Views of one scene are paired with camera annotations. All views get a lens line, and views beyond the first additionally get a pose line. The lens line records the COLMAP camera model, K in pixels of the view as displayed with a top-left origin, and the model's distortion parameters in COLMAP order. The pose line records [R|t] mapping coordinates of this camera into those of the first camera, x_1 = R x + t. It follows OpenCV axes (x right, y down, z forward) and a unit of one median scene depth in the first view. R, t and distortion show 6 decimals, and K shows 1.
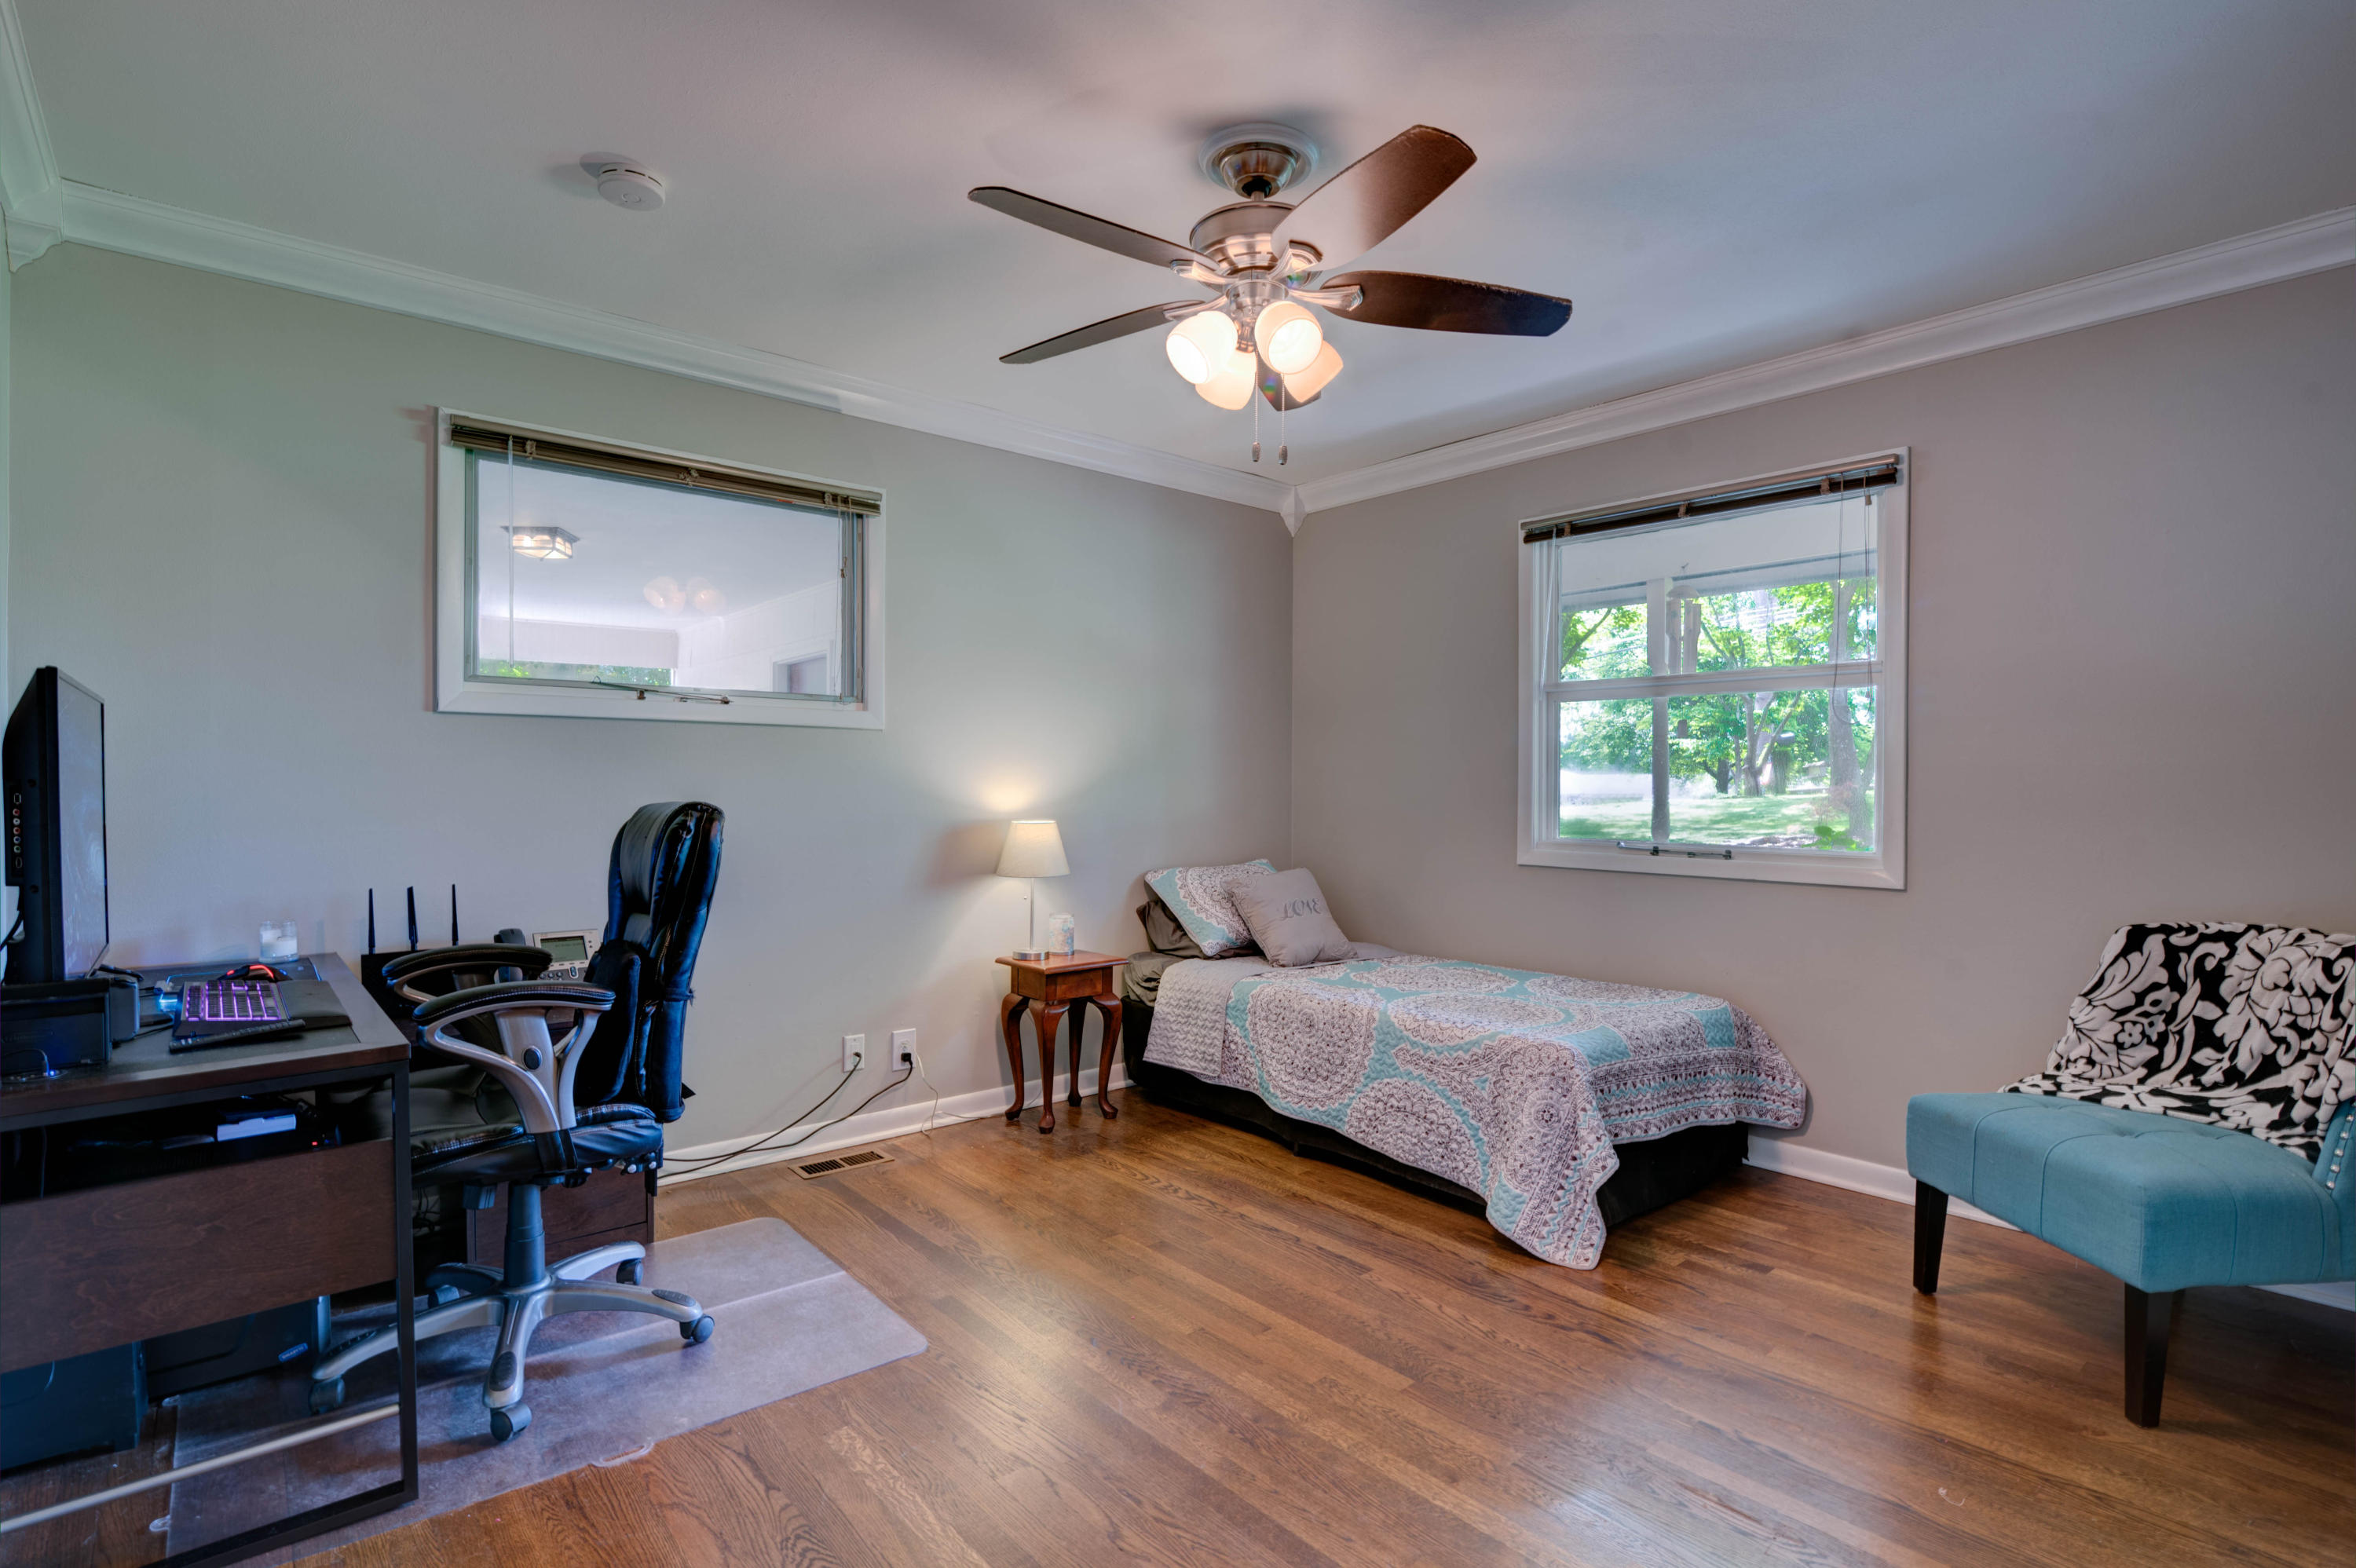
lens RADIAL K [[1142.8, 0, 1178.0], [0, 1142.8, 784.0], [0, 0, 1]] dist [-0.012567, -0.001343]
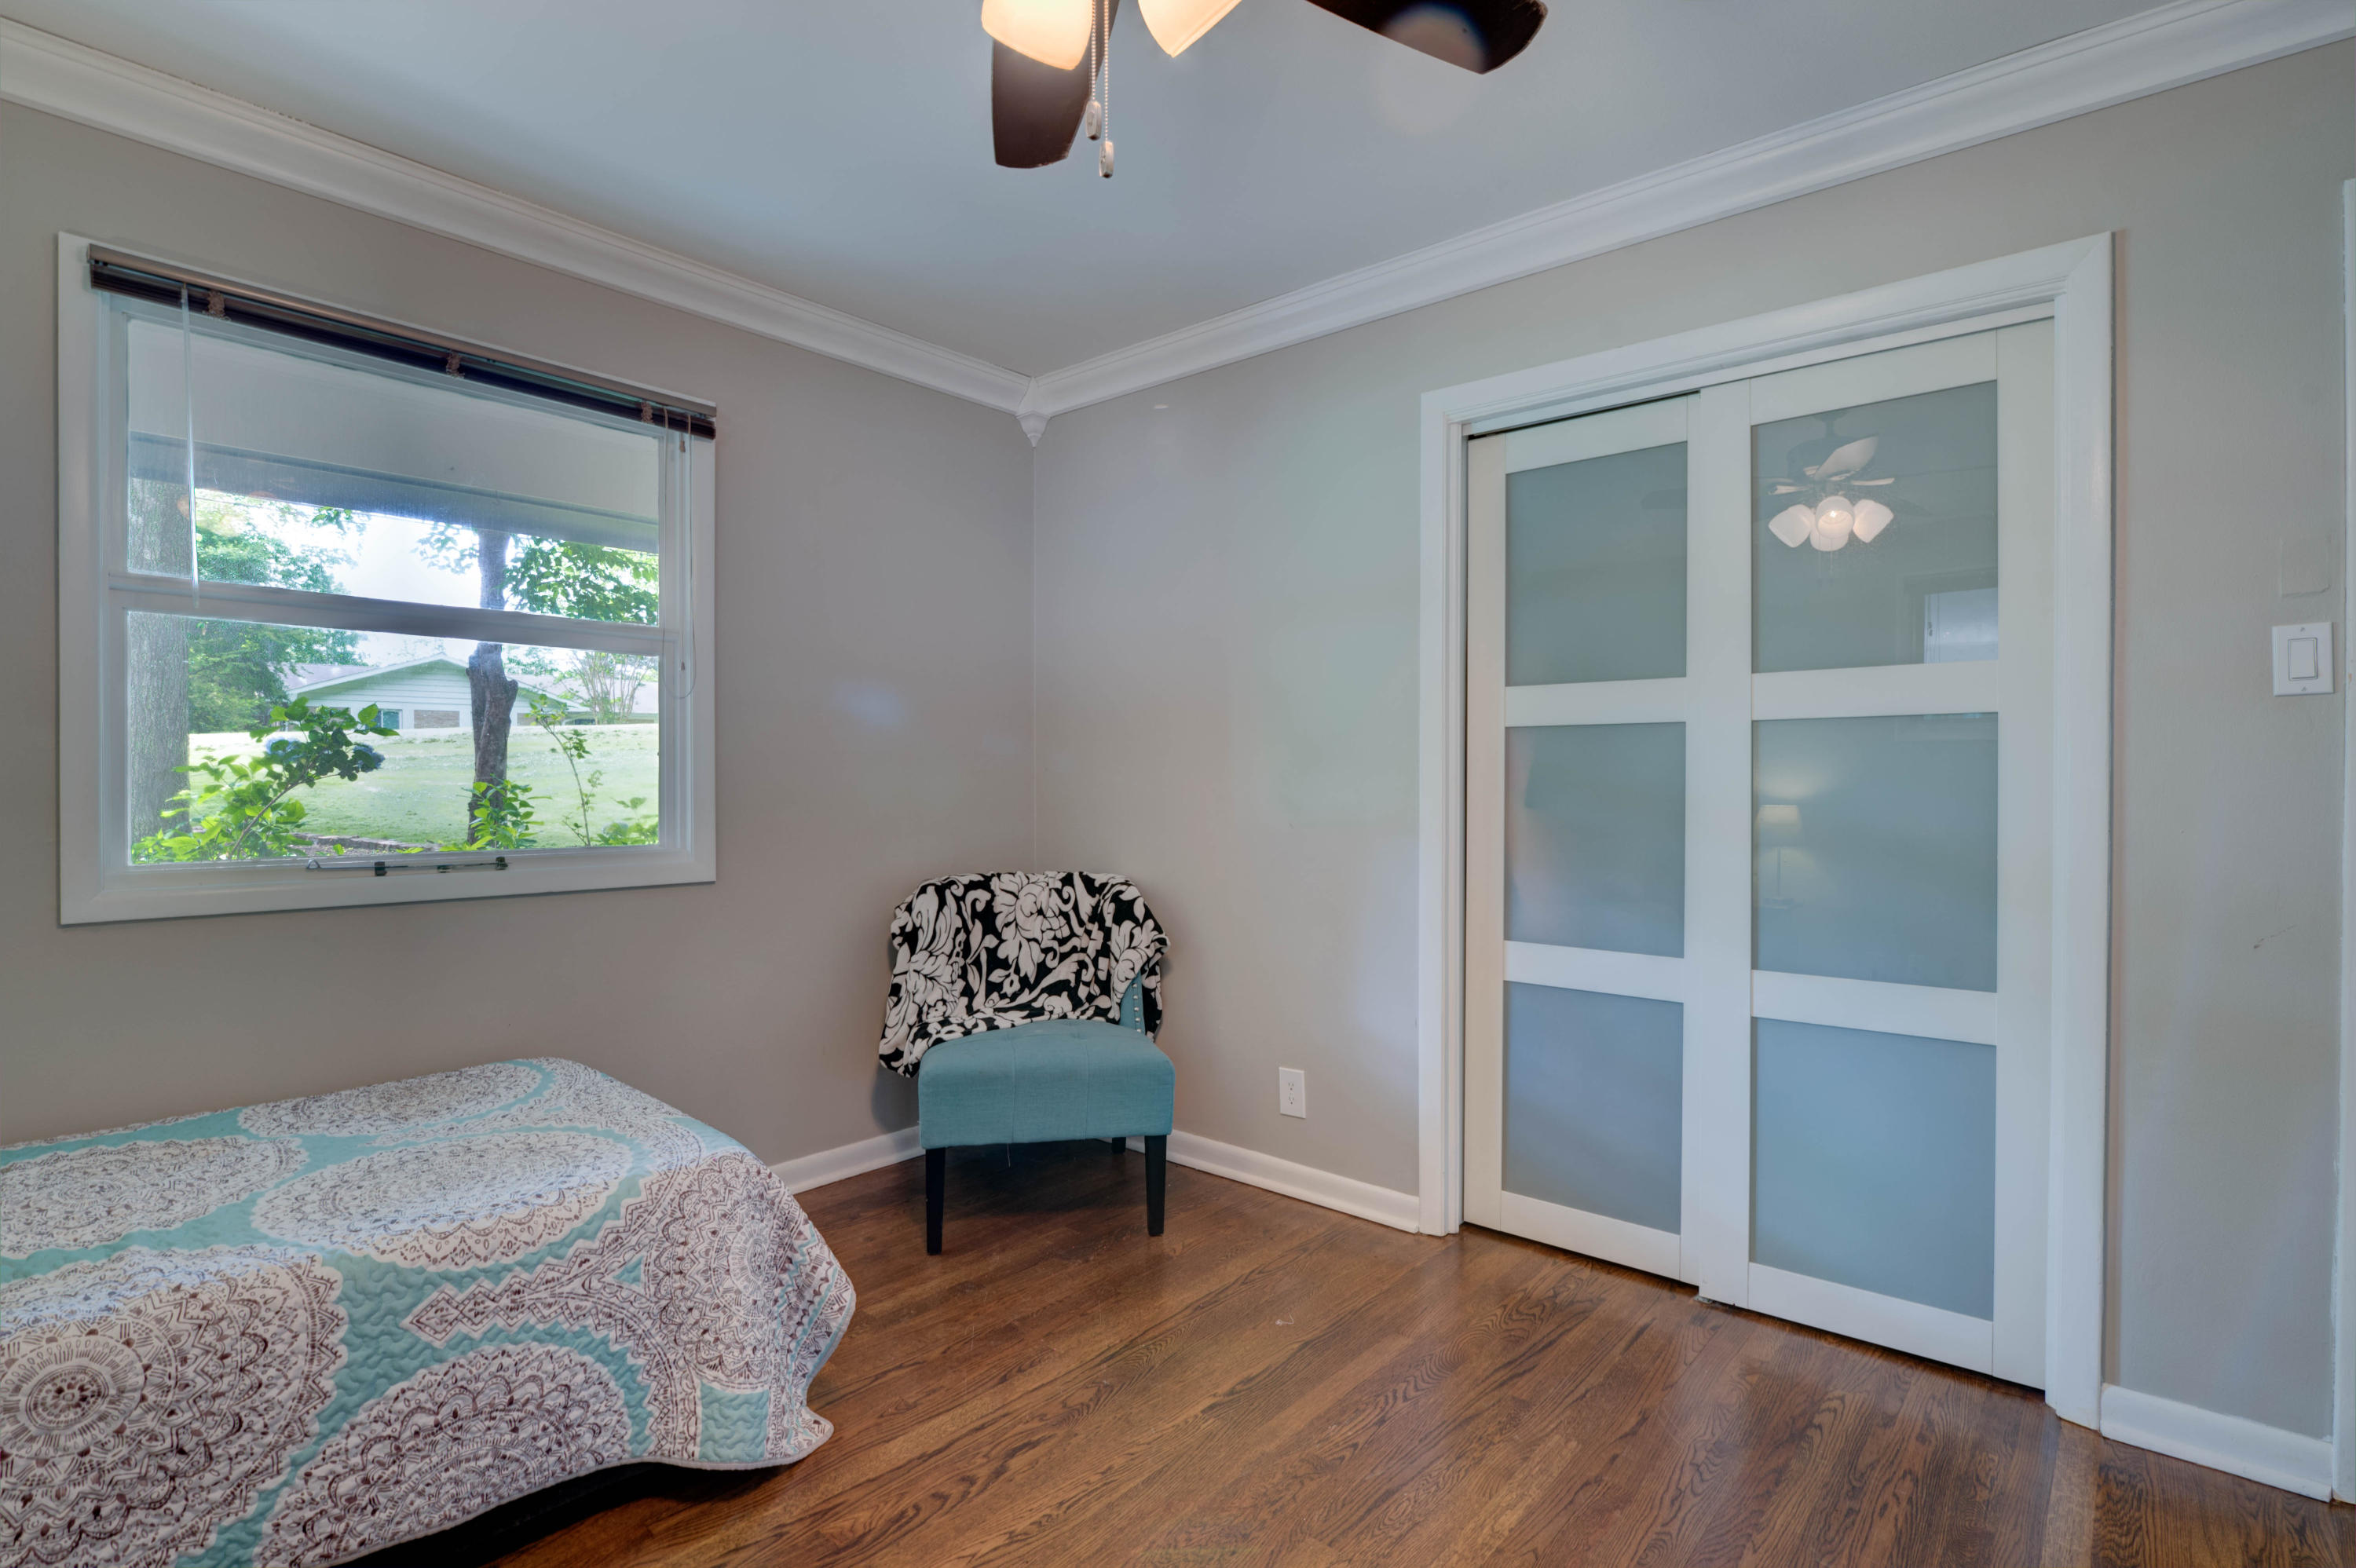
lens RADIAL K [[1142.8, 0, 1178.0], [0, 1142.8, 784.0], [0, 0, 1]] dist [-0.012567, -0.001343]
pose [[-0.151079, -0.011115, 0.988459, -0.419366], [-0.004004, 0.999935, 0.010632, 0.002789], [-0.988514, -0.002351, -0.151114, 0.959047]]
